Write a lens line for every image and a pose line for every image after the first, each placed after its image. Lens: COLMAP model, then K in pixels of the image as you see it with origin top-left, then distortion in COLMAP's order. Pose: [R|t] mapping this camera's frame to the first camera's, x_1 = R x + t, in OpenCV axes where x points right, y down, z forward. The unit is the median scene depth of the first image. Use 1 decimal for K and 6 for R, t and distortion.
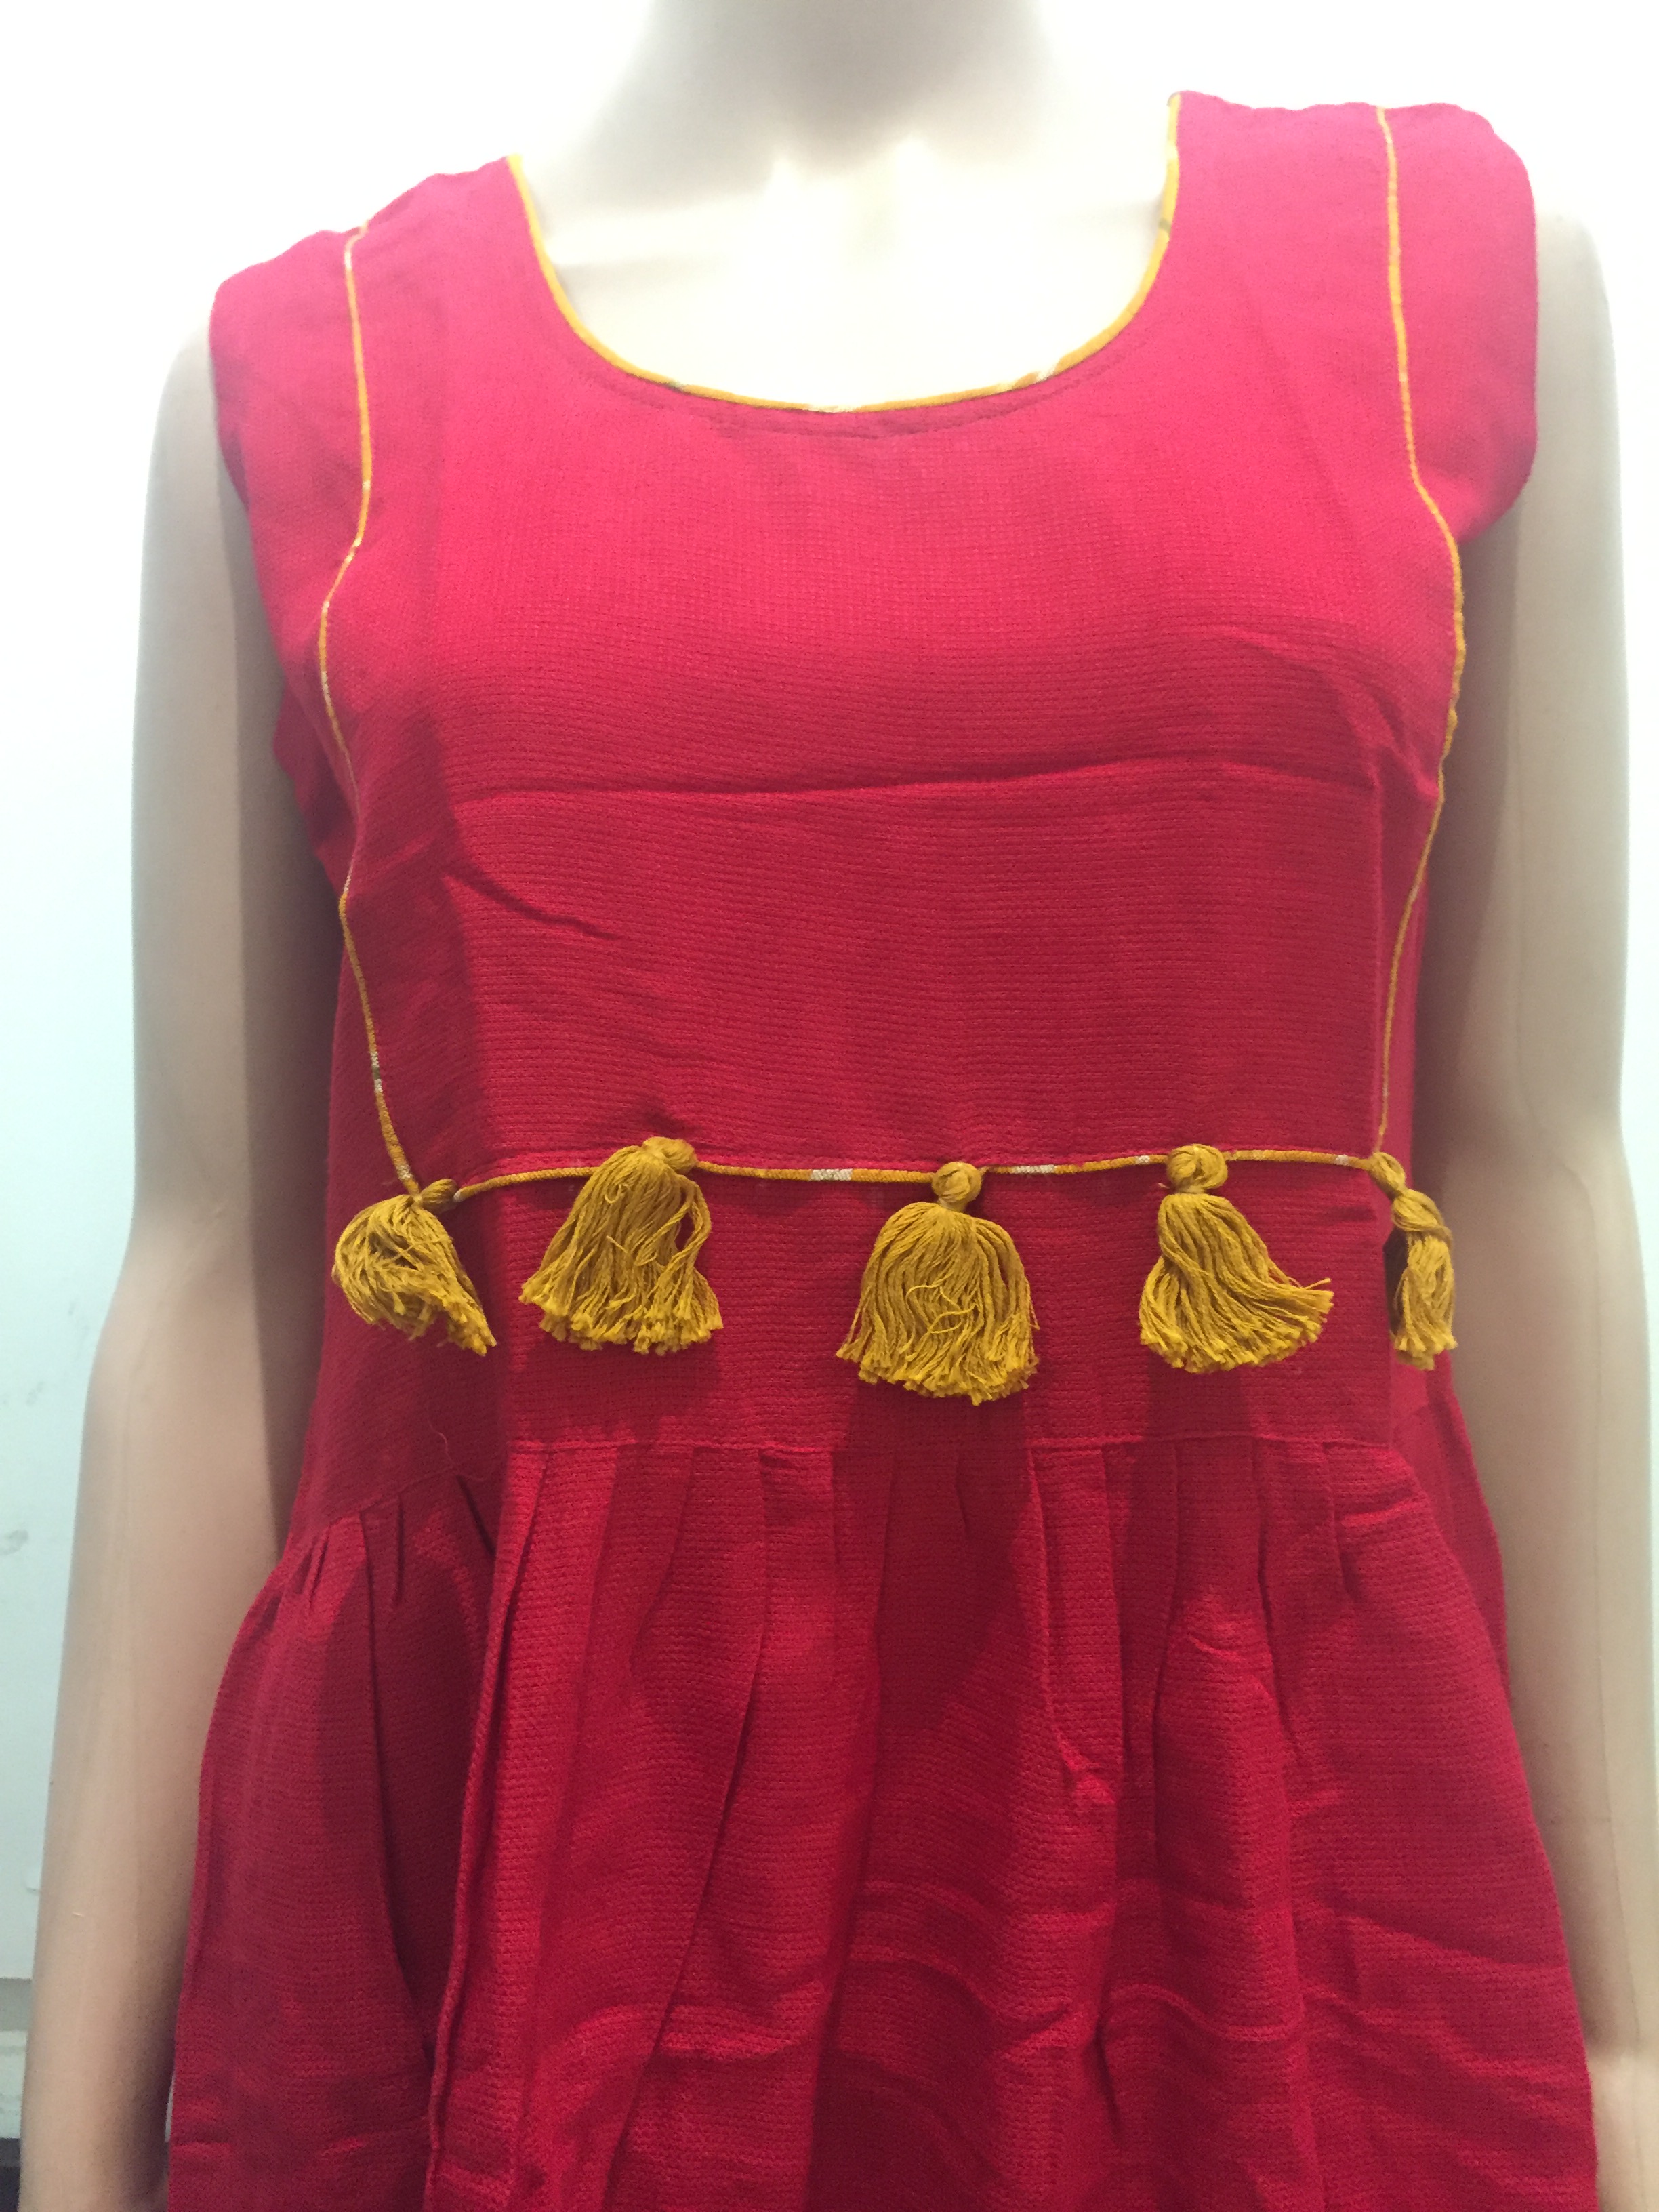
lens RADIAL K [[1981.5, 0, 840.5], [0, 1981.5, 1088.4], [0, 0, 1]] dist [0.074630, -0.119154]
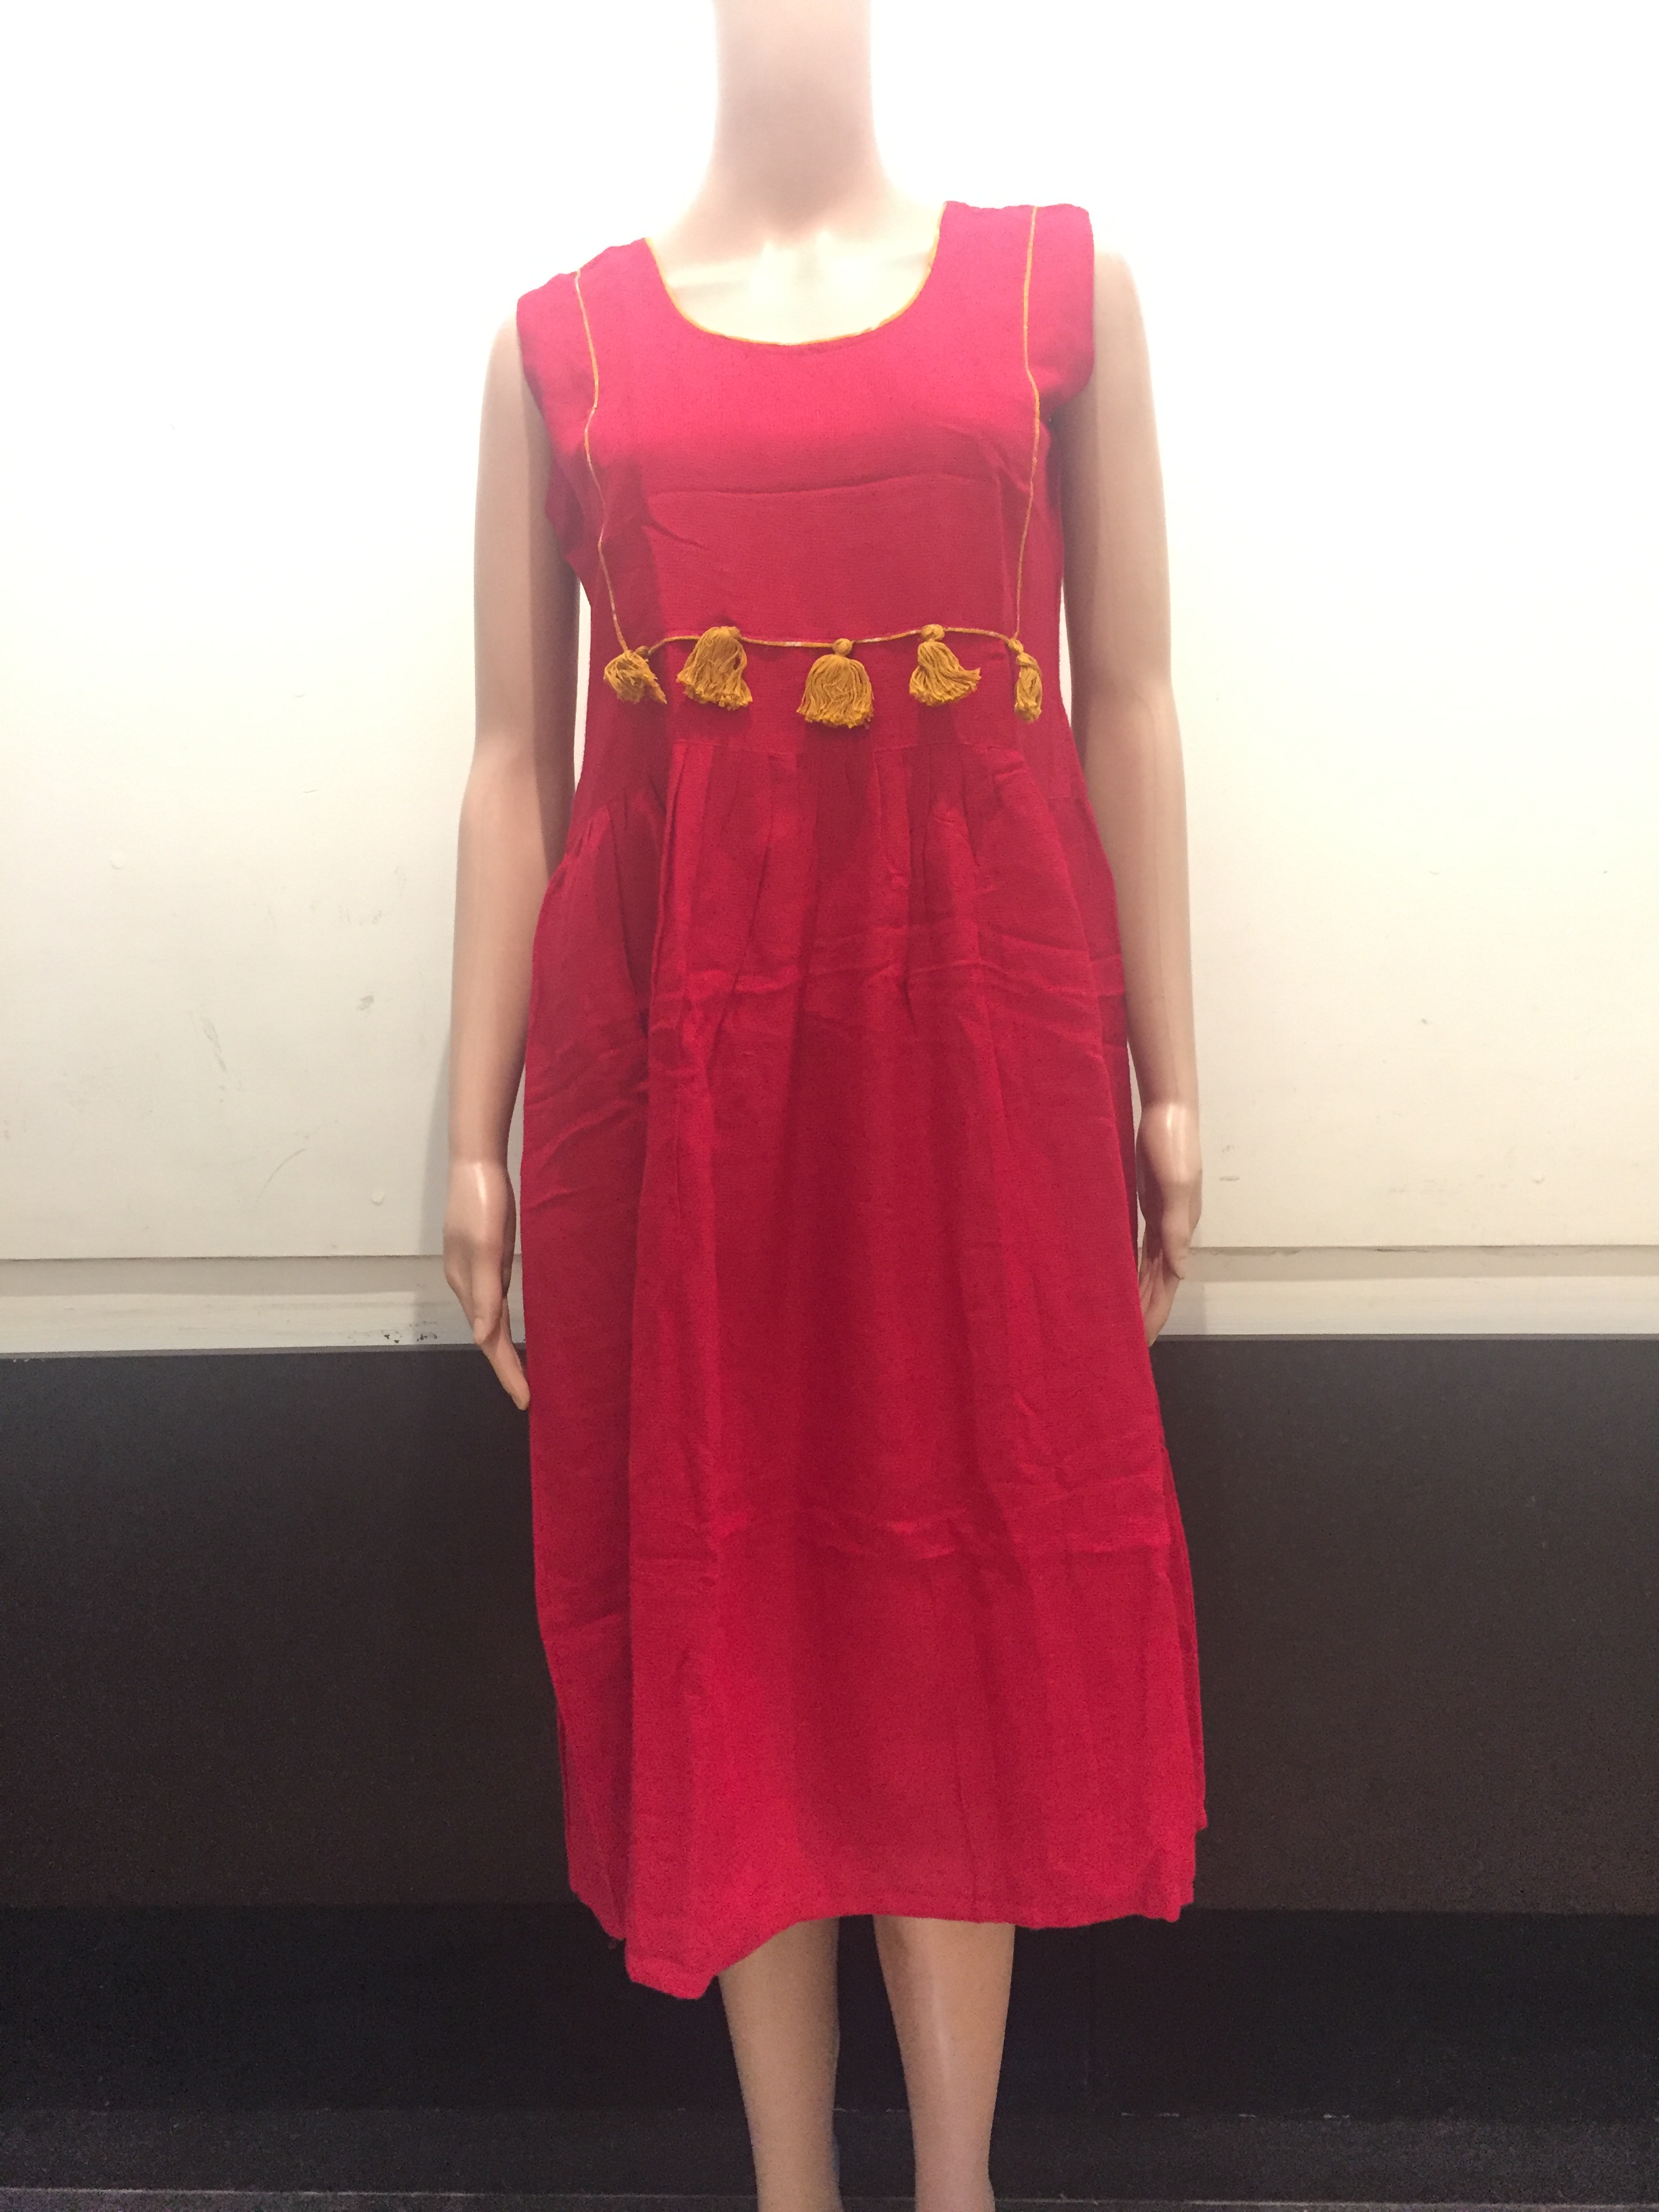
lens RADIAL K [[1981.5, 0, 840.4], [0, 1981.5, 1115.0], [0, 0, 1]] dist [0.074630, -0.119154]
pose [[0.999712, -0.018858, -0.014874, 0.081637], [0.019048, 0.999737, 0.012778, 0.610658], [0.014629, -0.013058, 0.999808, -1.554872]]
